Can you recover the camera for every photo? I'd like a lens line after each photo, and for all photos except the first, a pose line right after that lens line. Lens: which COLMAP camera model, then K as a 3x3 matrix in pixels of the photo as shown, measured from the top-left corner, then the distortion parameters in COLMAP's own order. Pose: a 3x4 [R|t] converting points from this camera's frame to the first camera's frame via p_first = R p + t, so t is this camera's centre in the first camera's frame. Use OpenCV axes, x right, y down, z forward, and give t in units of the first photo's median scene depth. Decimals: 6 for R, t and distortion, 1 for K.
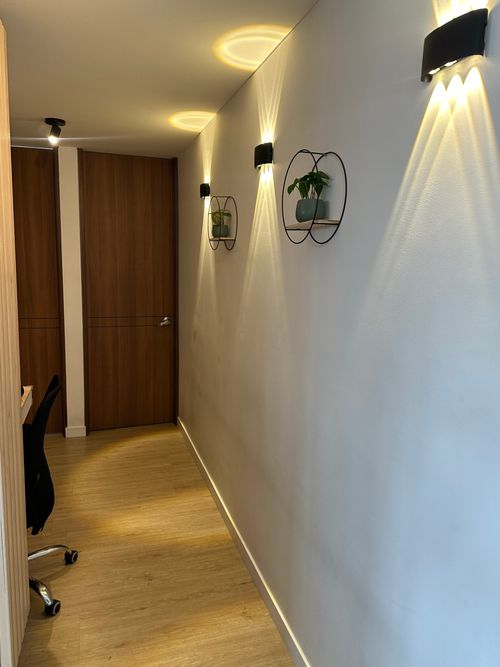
lens RADIAL K [[482.1, 0, 249.4], [0, 482.1, 332.6], [0, 0, 1]] dist [0.006399, -0.034726]
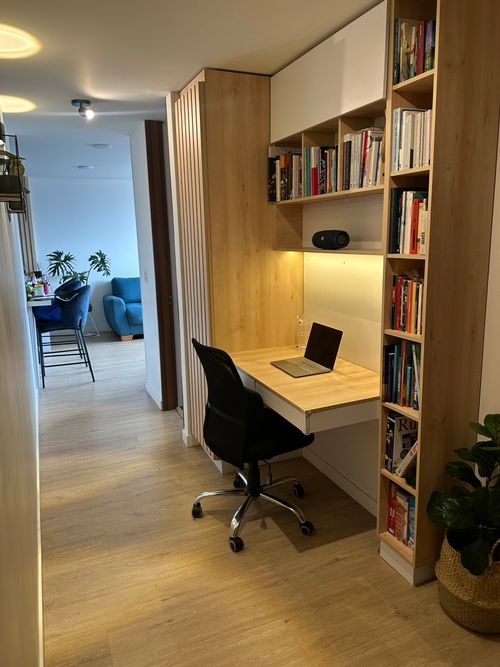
lens RADIAL K [[482.1, 0, 254.1], [0, 482.1, 331.7], [0, 0, 1]] dist [0.006399, -0.034726]
pose [[-0.994015, 0.018094, -0.107737, -0.283156], [-0.019161, 0.942026, 0.334993, -0.215067], [0.107553, 0.335052, -0.936041, 1.493076]]
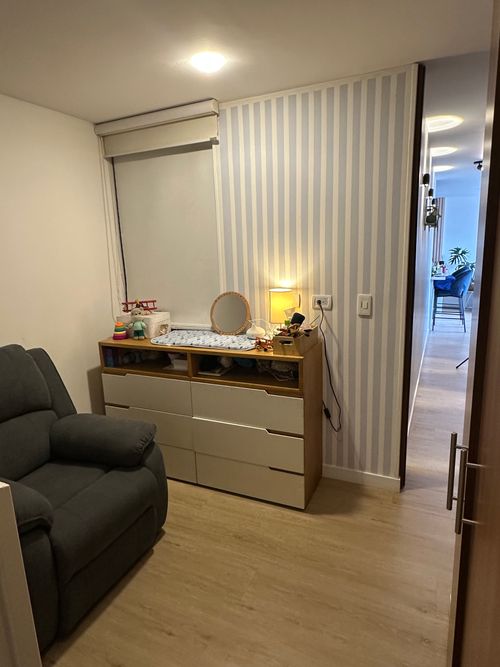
lens RADIAL K [[409.6, 0, 250.4], [0, 409.6, 332.0], [0, 0, 1]] dist [-0.015138, 0.000980]
pose [[-0.732720, -0.140053, 0.665963, -0.526345], [0.119586, 0.936868, 0.328599, -0.344895], [-0.669941, 0.320411, -0.669713, 2.178207]]
